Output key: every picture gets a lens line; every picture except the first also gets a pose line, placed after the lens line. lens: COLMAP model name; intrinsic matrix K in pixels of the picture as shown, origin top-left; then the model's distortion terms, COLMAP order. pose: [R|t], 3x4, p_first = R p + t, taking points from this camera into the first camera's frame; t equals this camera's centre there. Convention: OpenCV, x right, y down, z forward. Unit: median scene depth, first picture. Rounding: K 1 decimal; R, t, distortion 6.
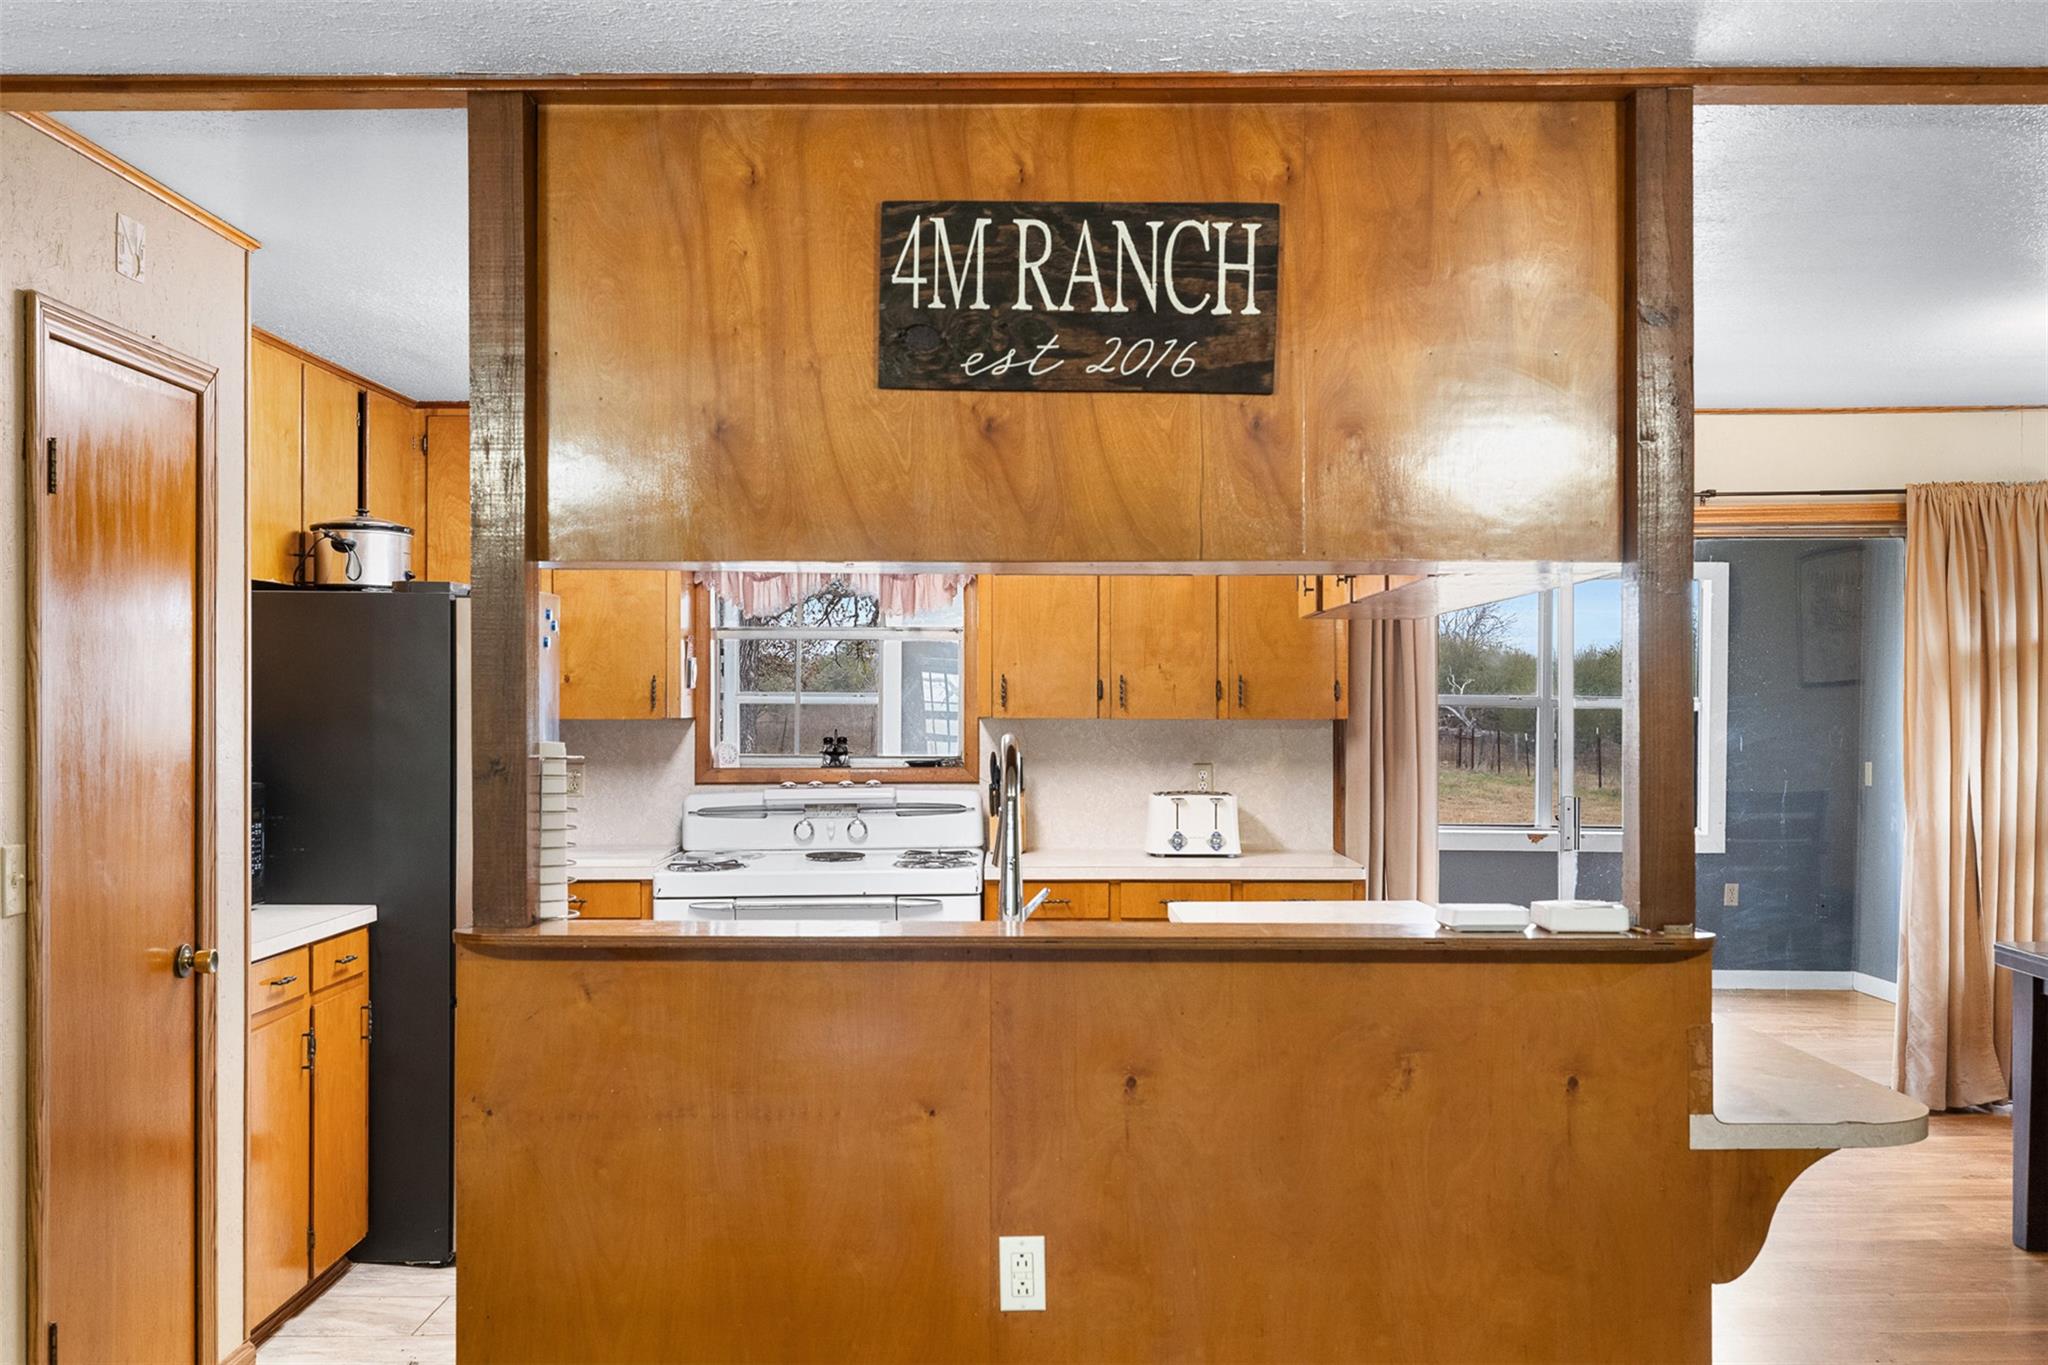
lens RADIAL K [[1987.5, 0, 1029.4], [0, 1987.5, 712.4], [0, 0, 1]] dist [-0.002414, -0.004986]
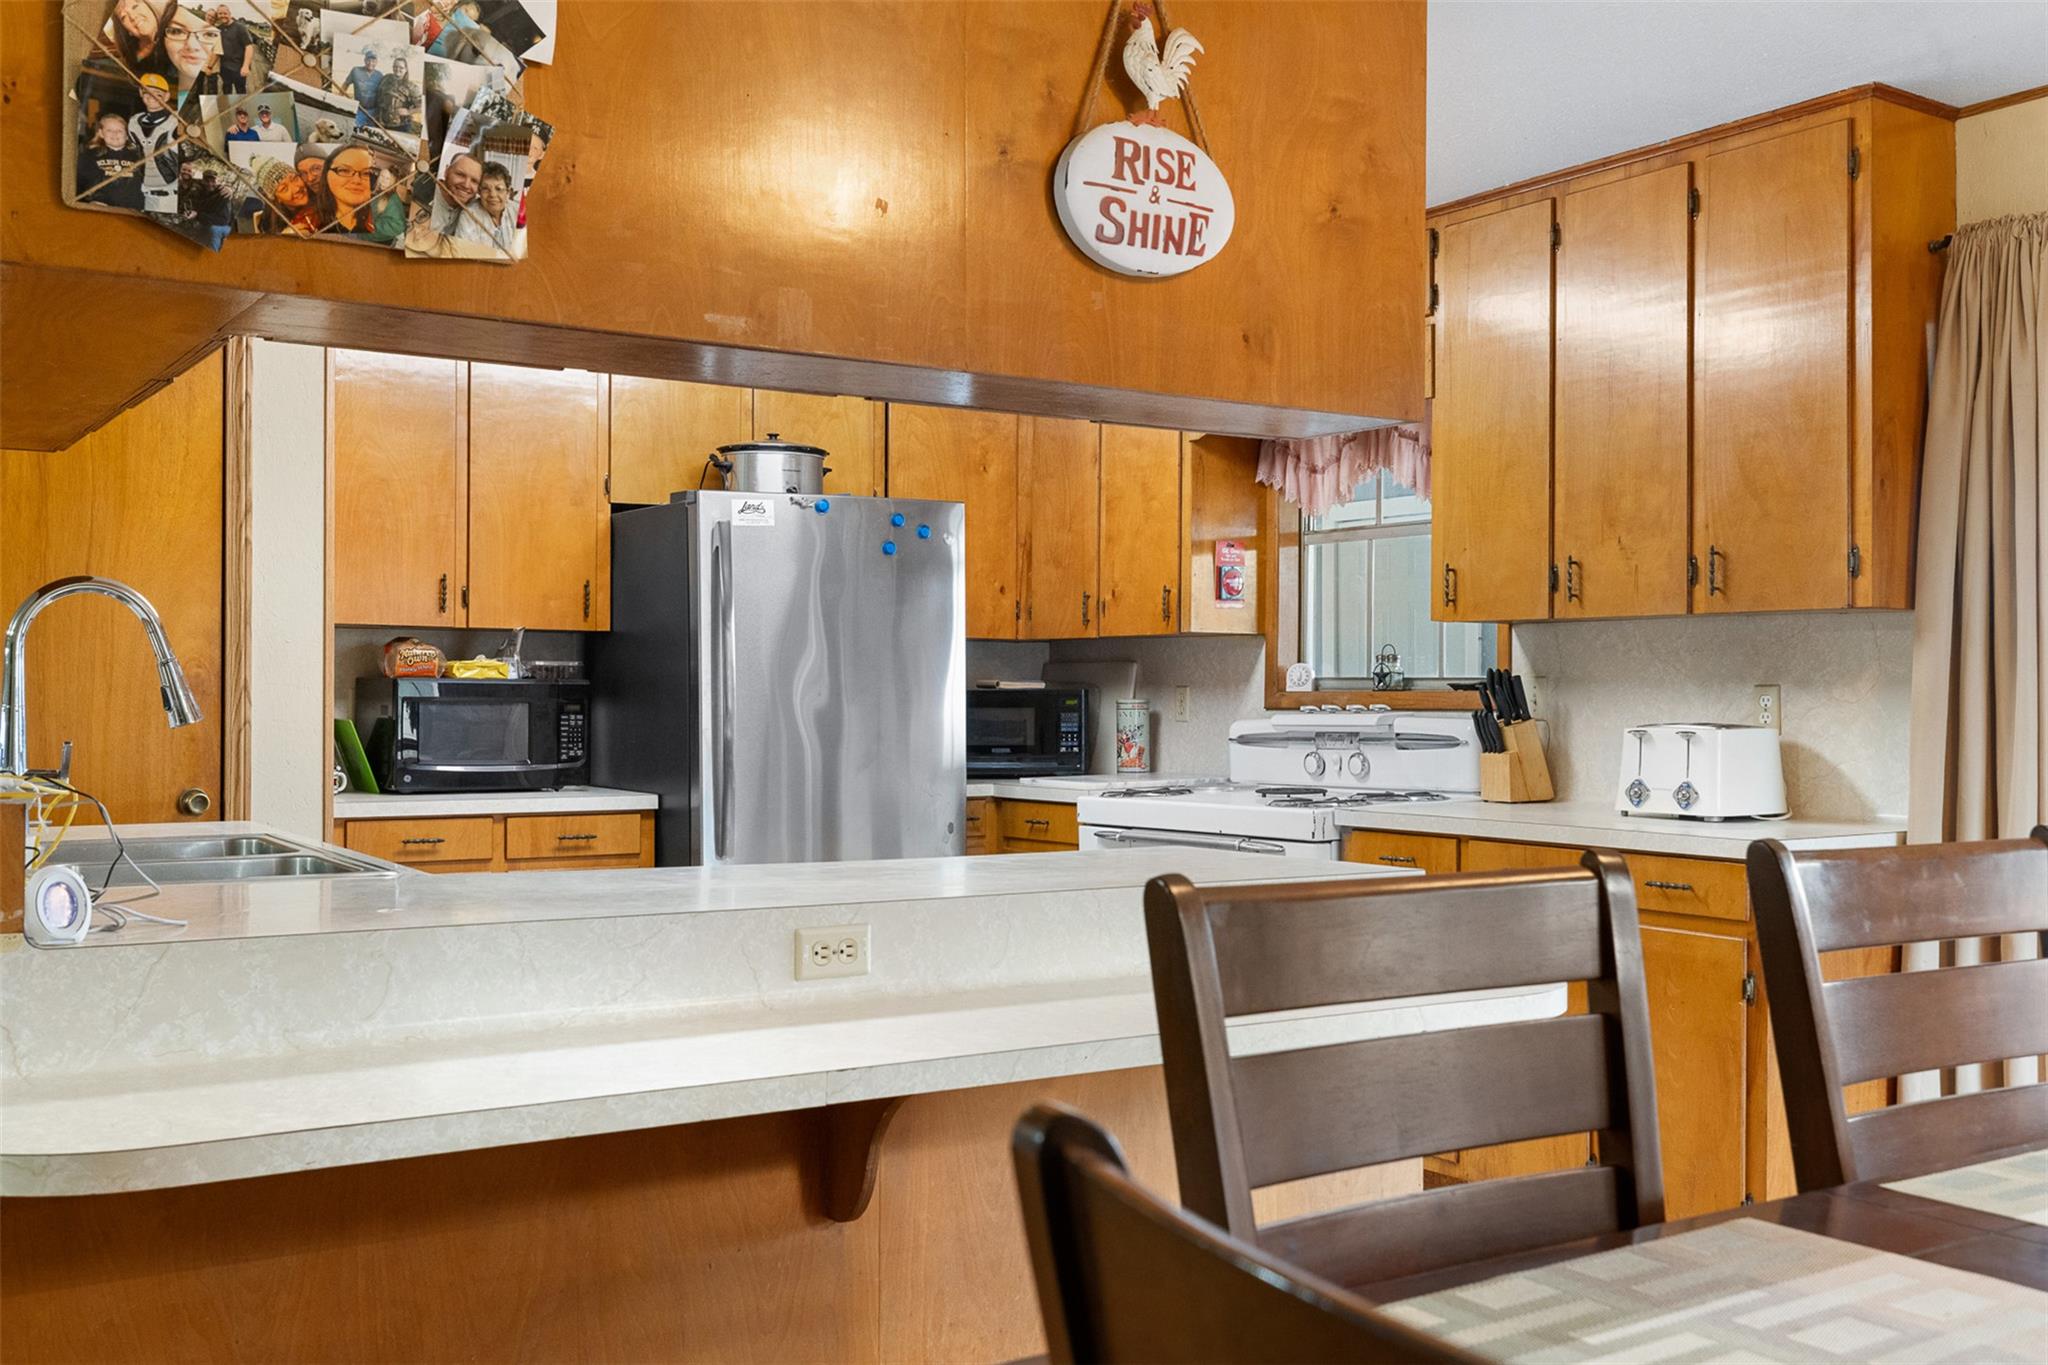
lens RADIAL K [[1987.5, 0, 1029.4], [0, 1987.5, 712.4], [0, 0, 1]] dist [-0.002414, -0.004986]
pose [[0.545432, 0.008924, -0.838108, 0.533063], [-0.007347, 0.999956, 0.005866, 0.034227], [0.838123, 0.002958, 0.545473, 0.445298]]
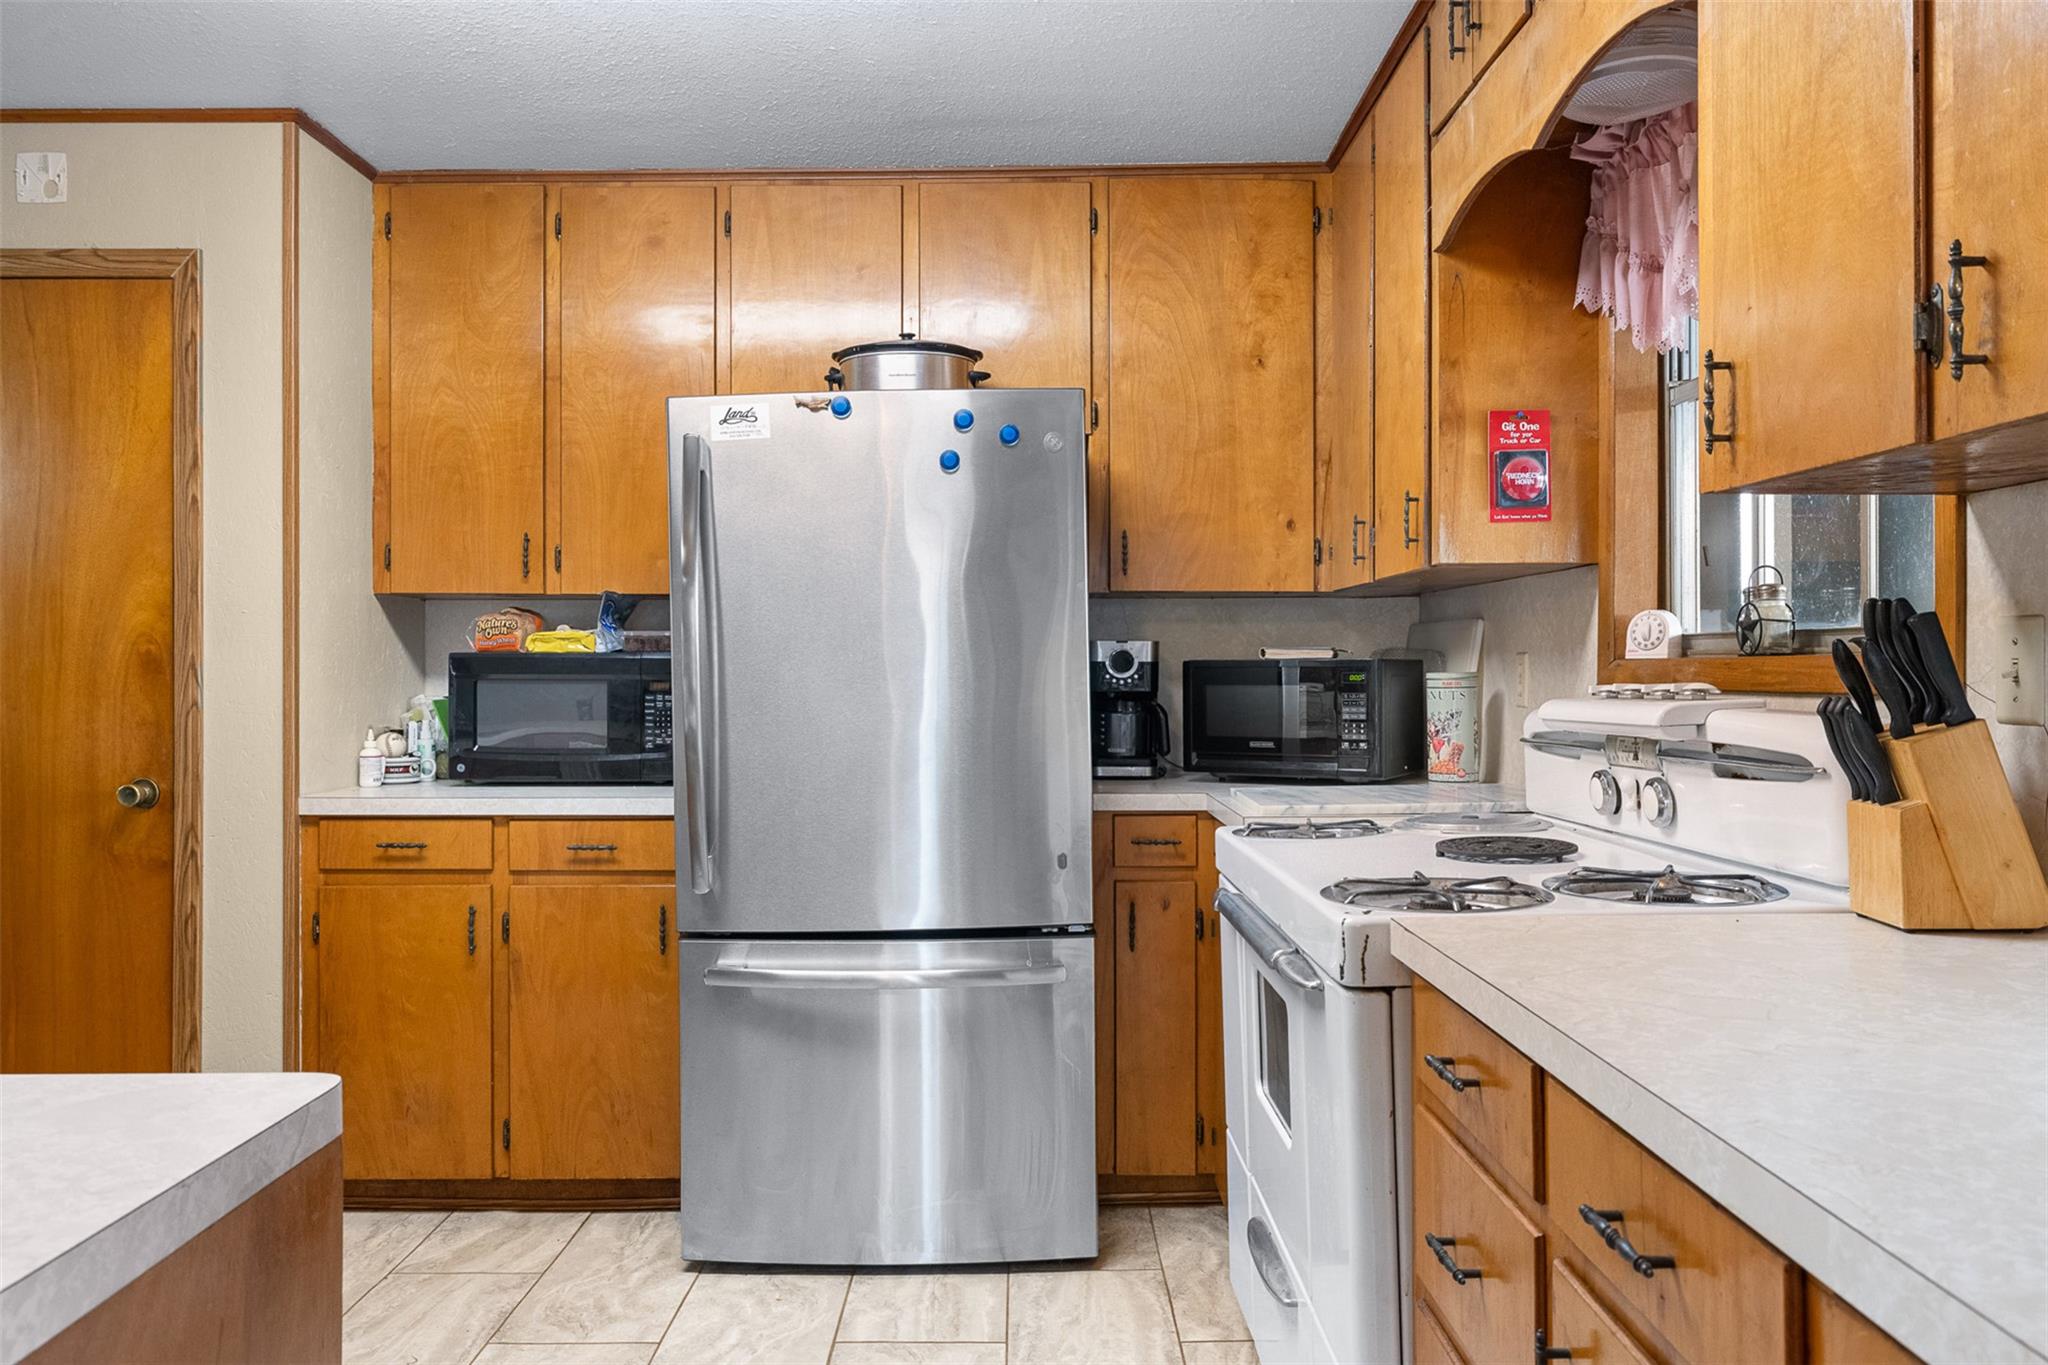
lens RADIAL K [[1388.3, 0, 1053.4], [0, 1388.3, 680.8], [0, 0, 1]] dist [0.003289, 0.001777]
pose [[-0.014943, 0.009394, -0.999844, 0.211754], [-0.002091, 0.999953, 0.009426, 0.031646], [0.999886, 0.002231, -0.014922, 0.886936]]
